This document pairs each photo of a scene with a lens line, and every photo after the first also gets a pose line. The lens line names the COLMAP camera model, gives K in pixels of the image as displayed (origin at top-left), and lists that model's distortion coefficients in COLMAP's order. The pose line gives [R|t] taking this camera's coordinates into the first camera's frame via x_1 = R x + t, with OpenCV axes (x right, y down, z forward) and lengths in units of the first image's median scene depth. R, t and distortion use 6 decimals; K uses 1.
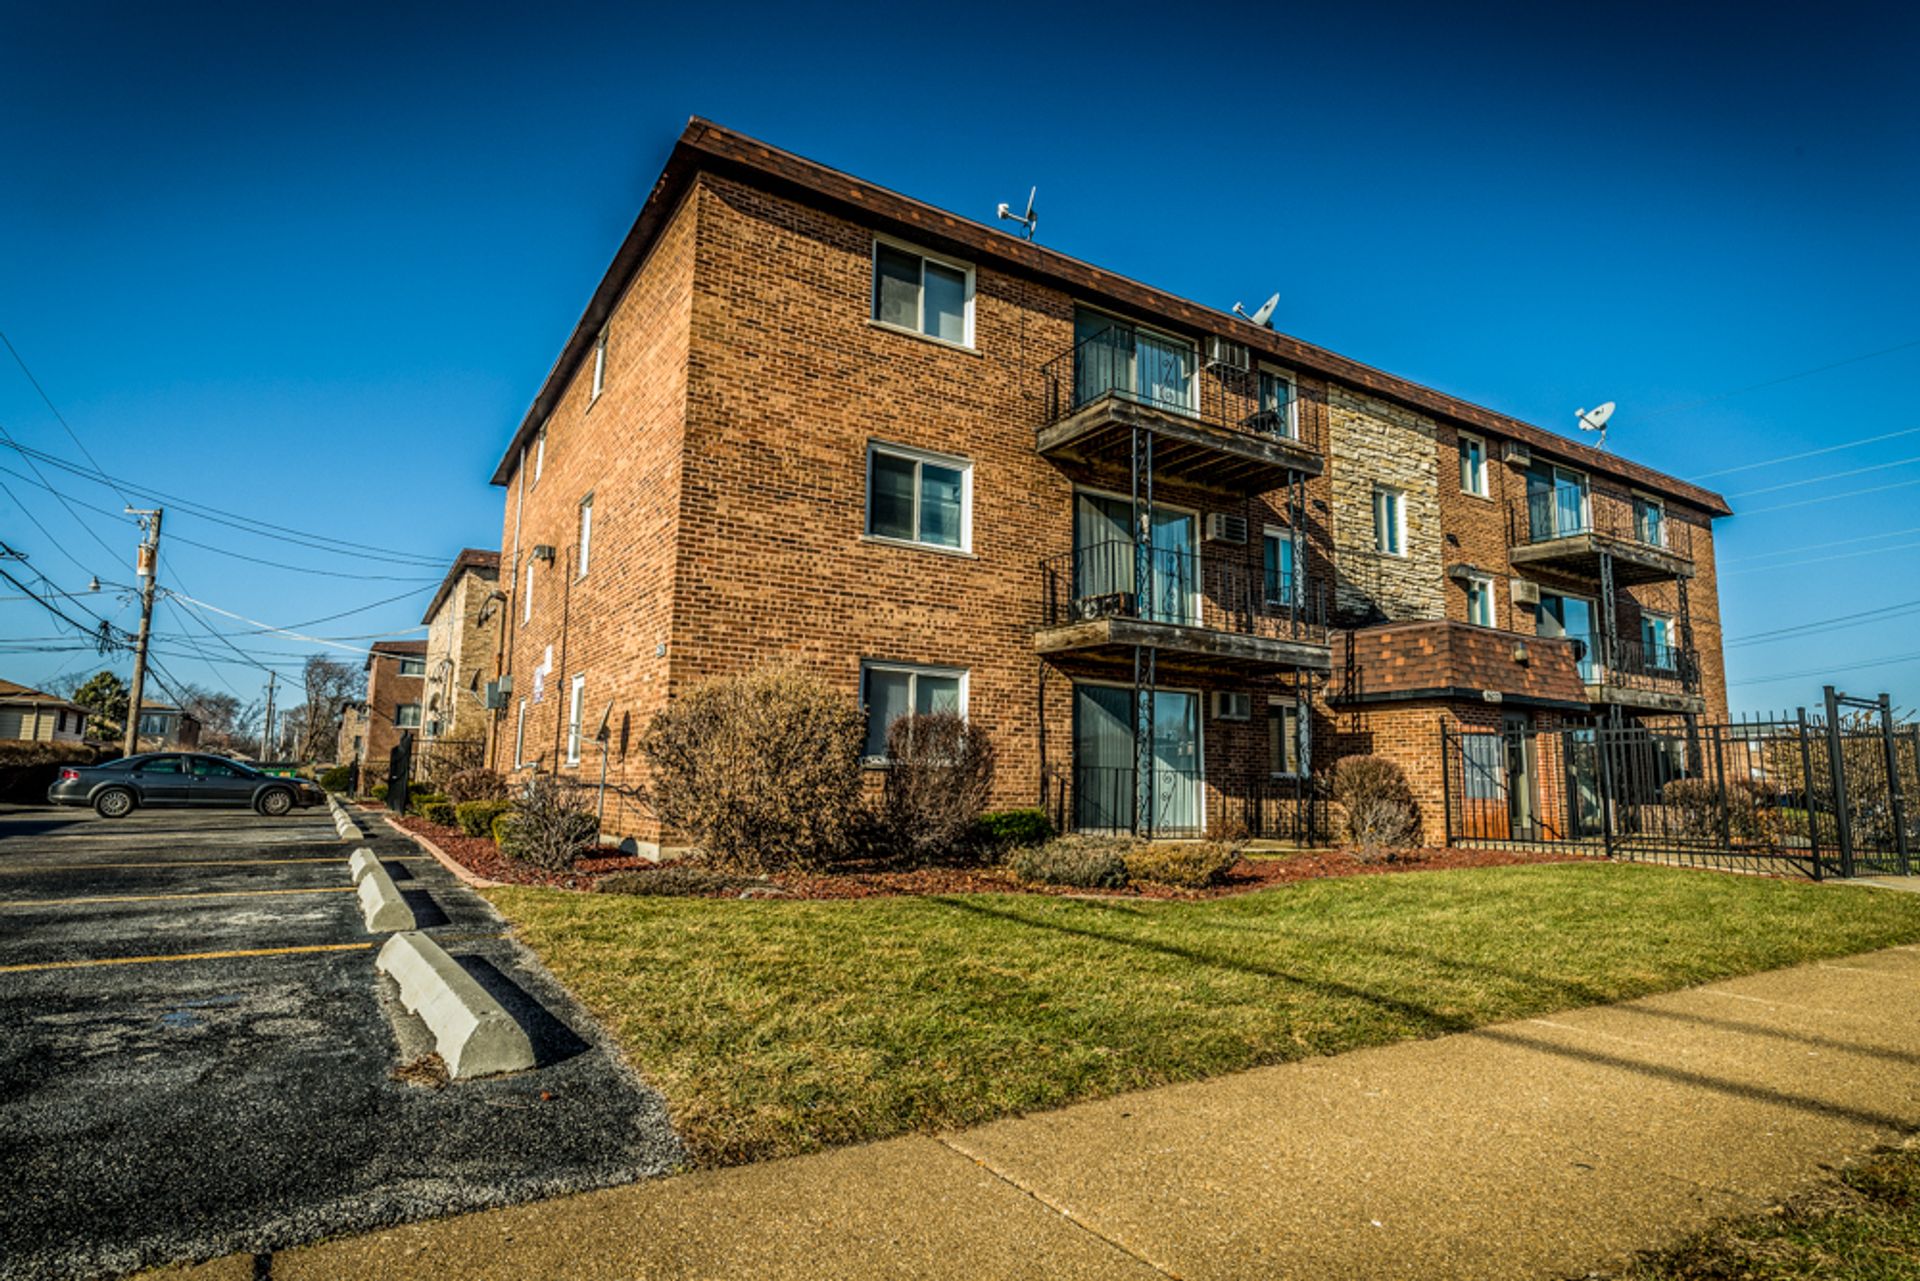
lens RADIAL K [[1008.2, 0, 953.7], [0, 1008.2, 642.1], [0, 0, 1]] dist [0.015249, -0.013142]
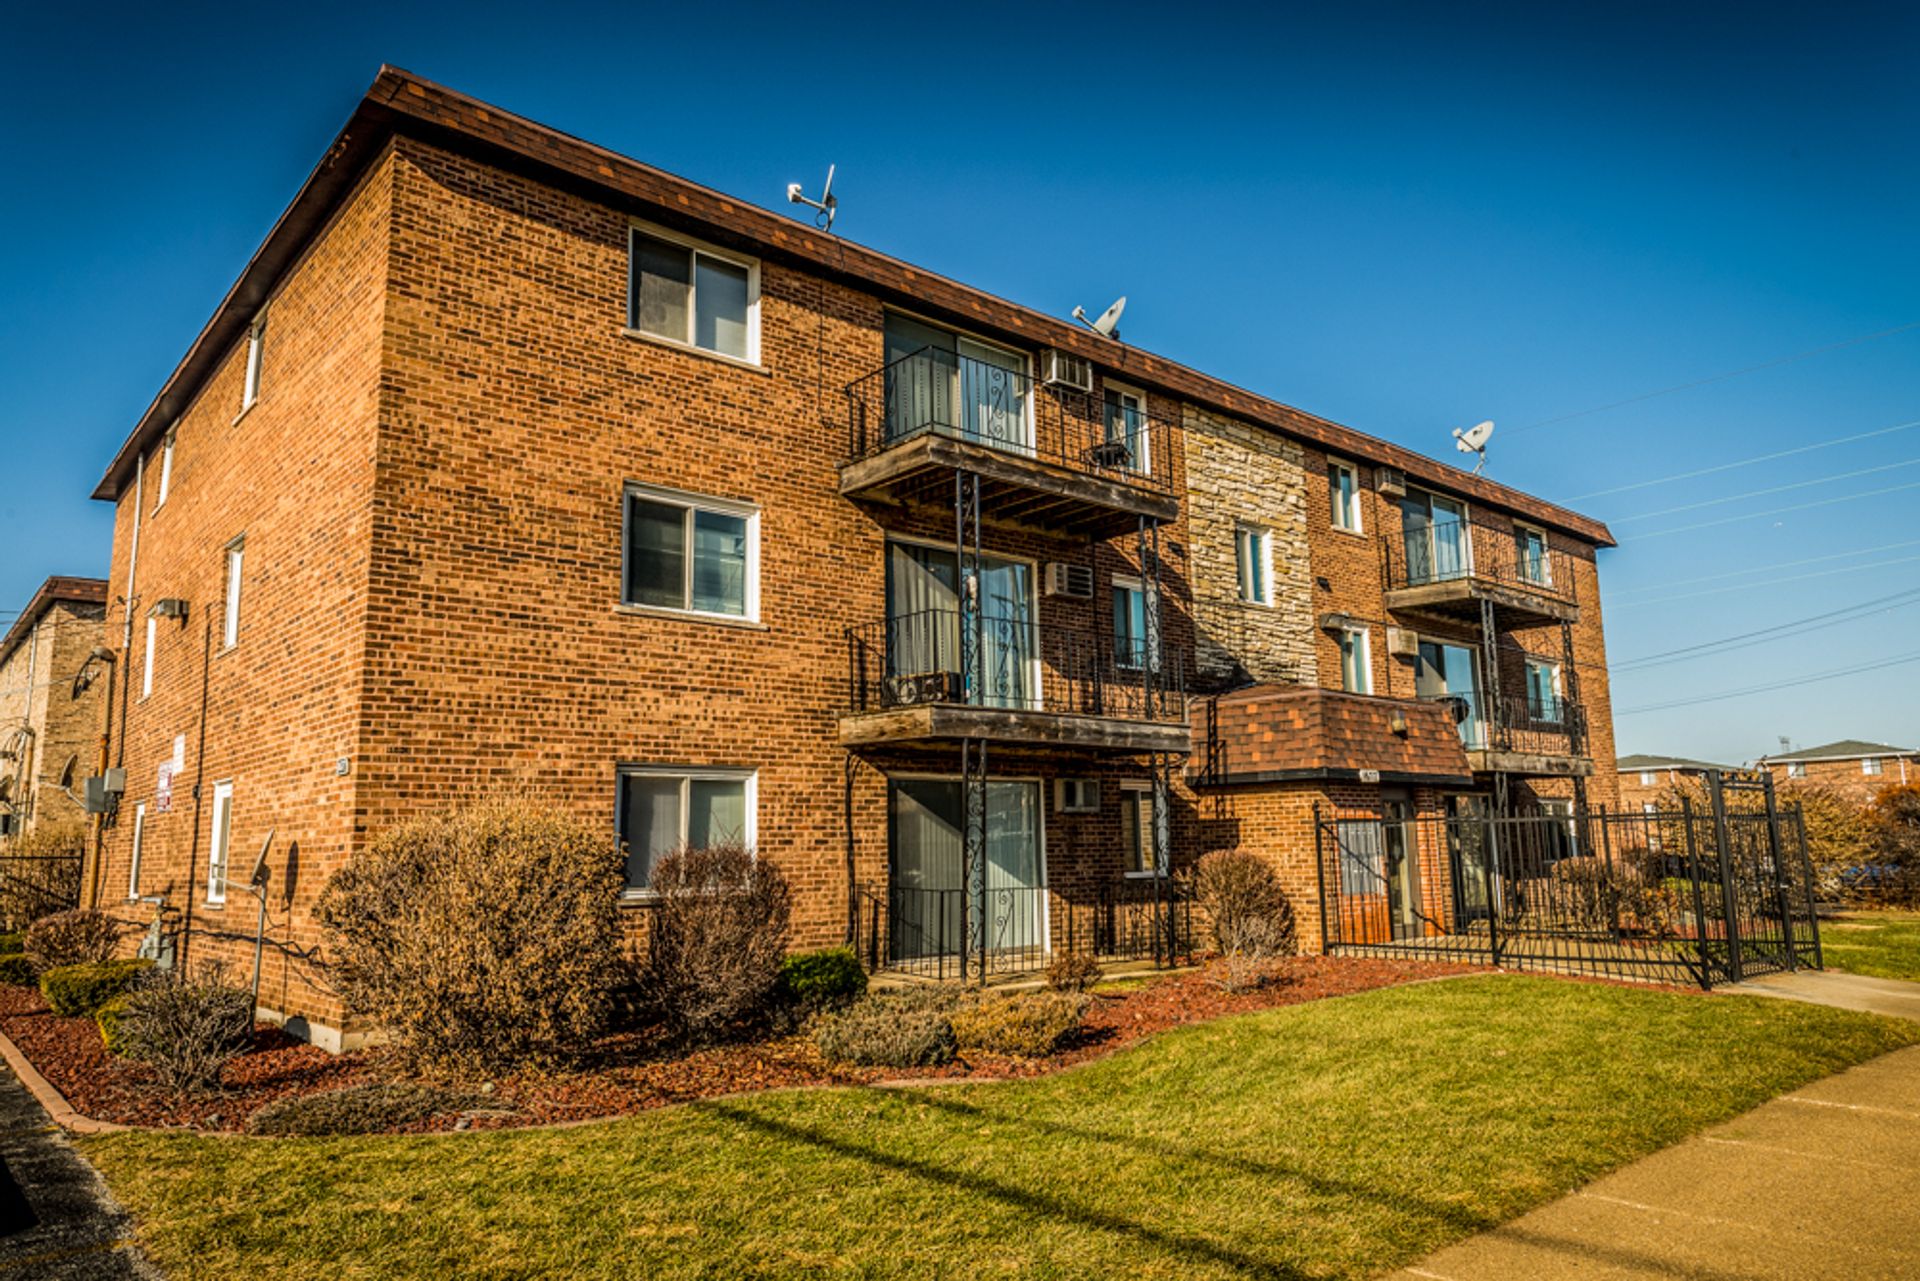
lens RADIAL K [[1259.5, 0, 952.1], [0, 1259.5, 641.2], [0, 0, 1]] dist [0.019970, -0.016200]
pose [[0.985798, -0.009129, 0.167685, 0.000818], [0.012274, 0.999768, -0.017727, -0.051246], [-0.167484, 0.019534, 0.985681, -0.007506]]
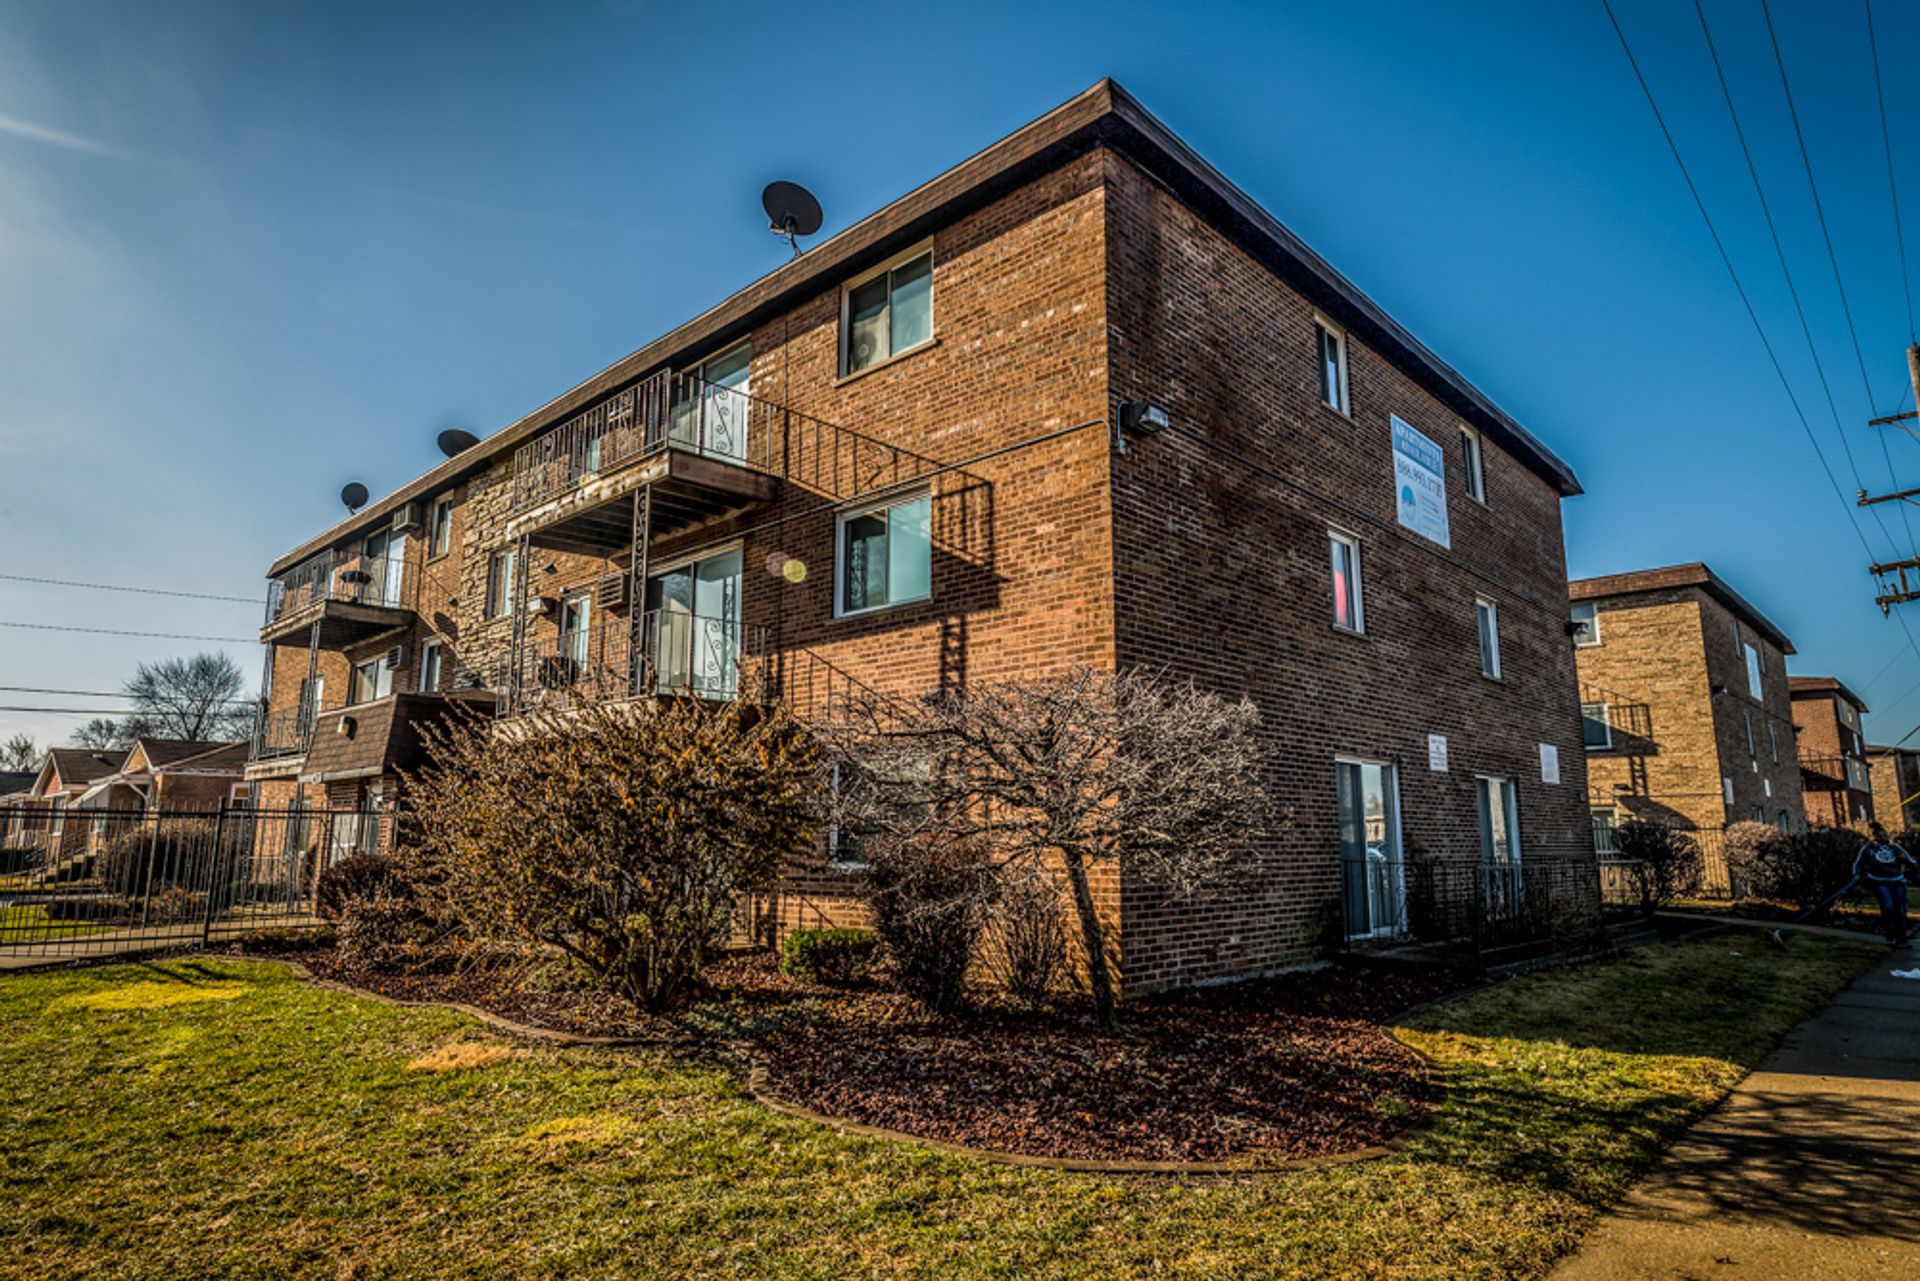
lens RADIAL K [[1091.5, 0, 951.3], [0, 1091.5, 639.9], [0, 0, 1]] dist [0.009810, -0.003019]
pose [[0.250637, -0.190960, -0.949060, 1.962799], [0.151027, 0.976061, -0.156509, 0.206505], [0.956228, -0.104107, 0.273477, 1.458099]]
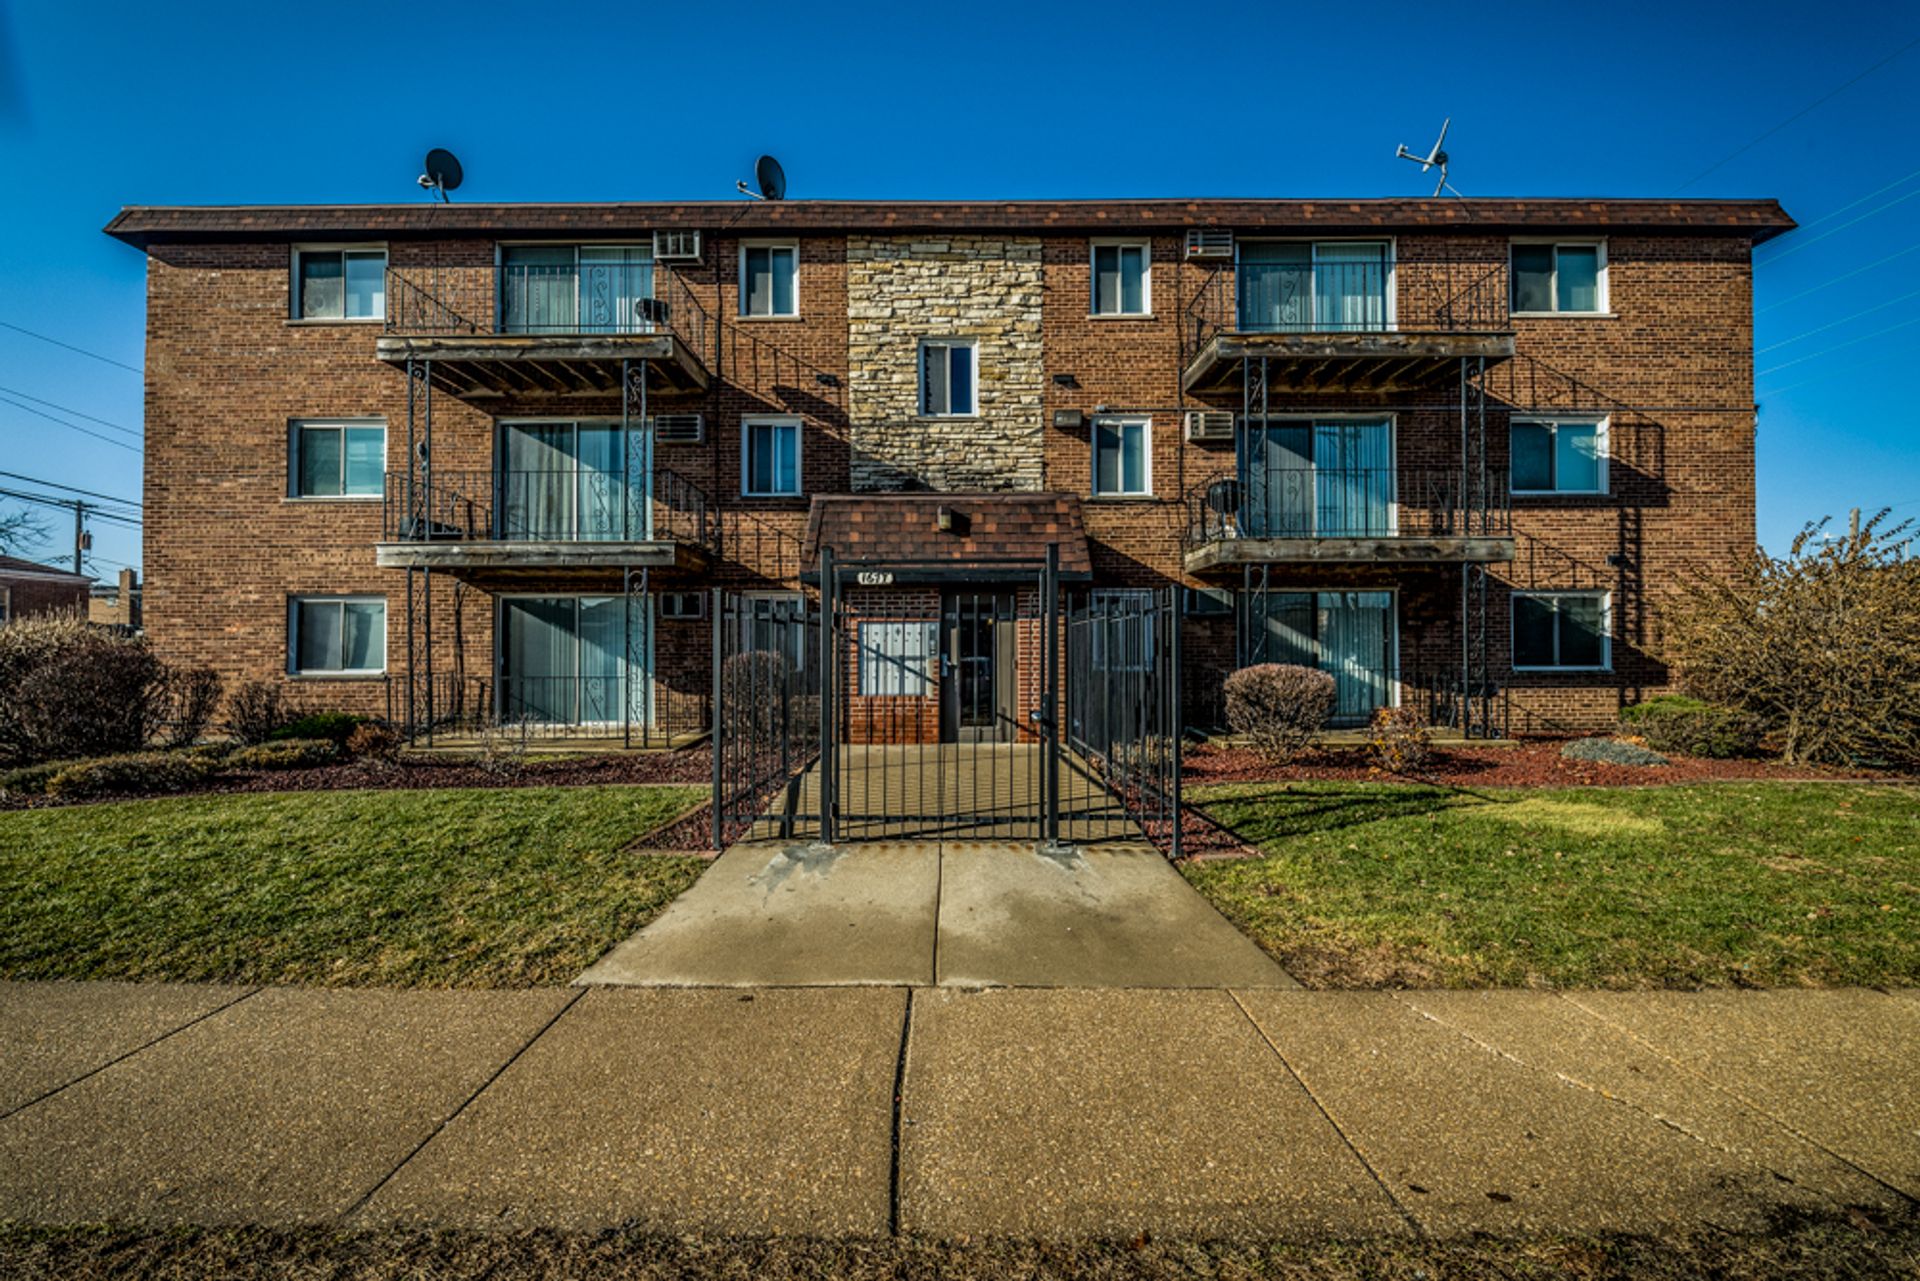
lens RADIAL K [[752.9, 0, 953.5], [0, 752.9, 642.3], [0, 0, 1]] dist [0.002995, -0.005003]
pose [[0.849694, -0.028945, -0.526482, 1.006755], [0.098141, 0.989726, 0.103977, 0.052511], [0.518063, -0.140018, 0.843804, 0.544619]]
